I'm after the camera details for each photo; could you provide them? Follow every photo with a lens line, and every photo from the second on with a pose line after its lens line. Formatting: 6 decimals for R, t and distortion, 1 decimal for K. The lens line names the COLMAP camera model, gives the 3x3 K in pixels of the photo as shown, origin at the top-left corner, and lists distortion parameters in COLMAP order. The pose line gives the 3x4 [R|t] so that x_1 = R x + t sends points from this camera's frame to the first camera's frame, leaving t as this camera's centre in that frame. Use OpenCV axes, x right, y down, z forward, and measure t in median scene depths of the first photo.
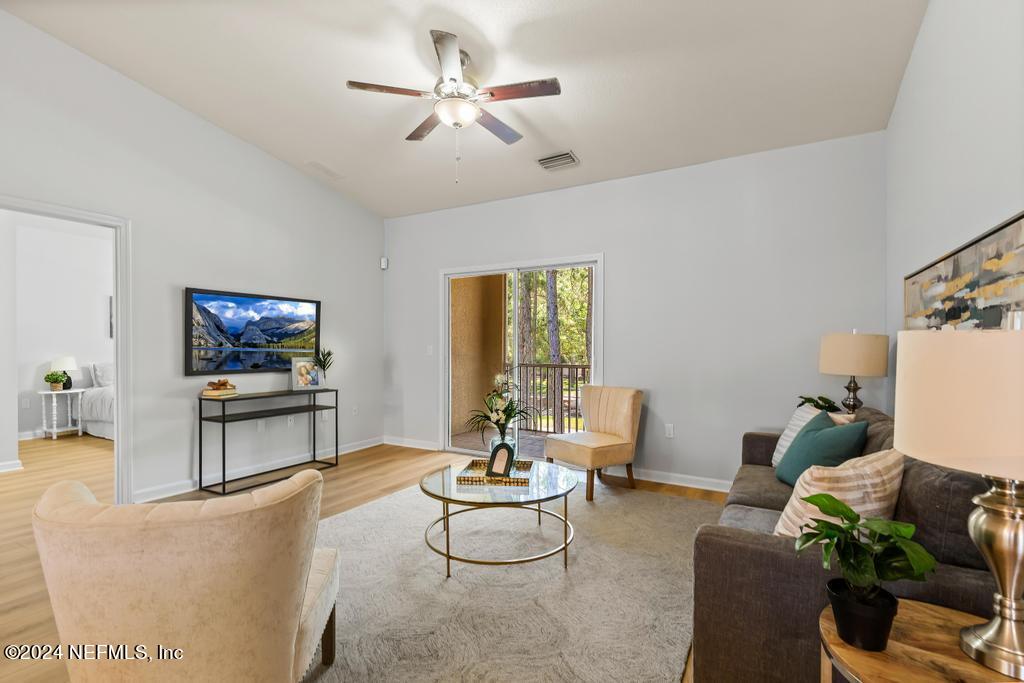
lens RADIAL K [[482.6, 0, 512.0], [0, 482.6, 341.5], [0, 0, 1]] dist [0.001046, 0.000028]
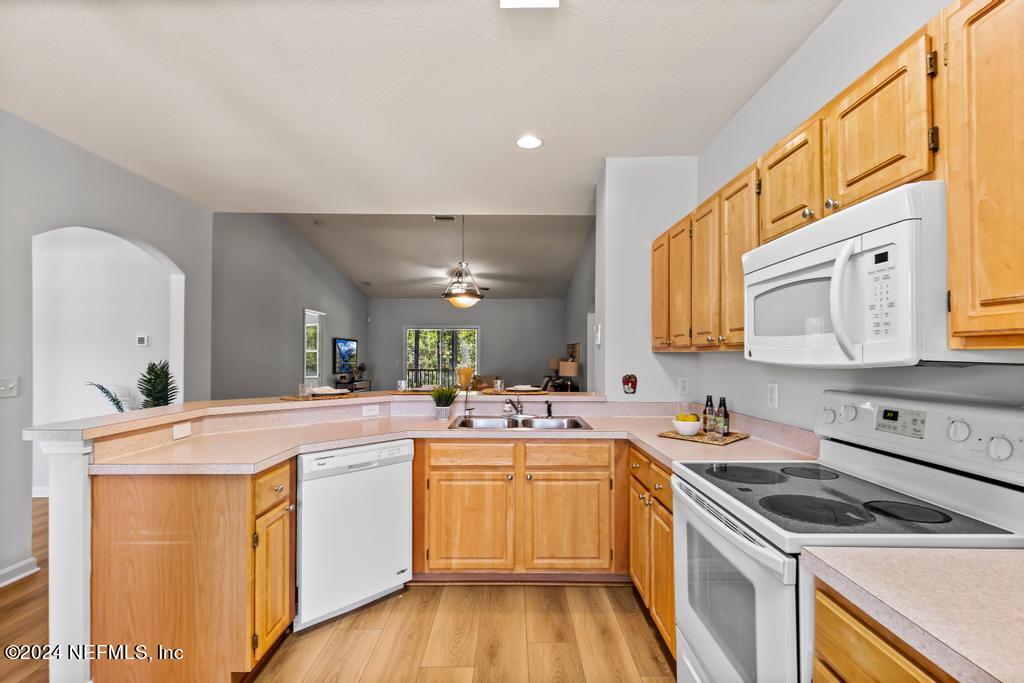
lens RADIAL K [[449.6, 0, 514.0], [0, 449.6, 347.3], [0, 0, 1]] dist [0.000642, 0.000052]
pose [[0.871606, 0.002040, 0.490203, -0.991321], [0.002203, 0.999965, -0.008079, -0.048328], [-0.490202, 0.008121, 0.871571, -1.442605]]
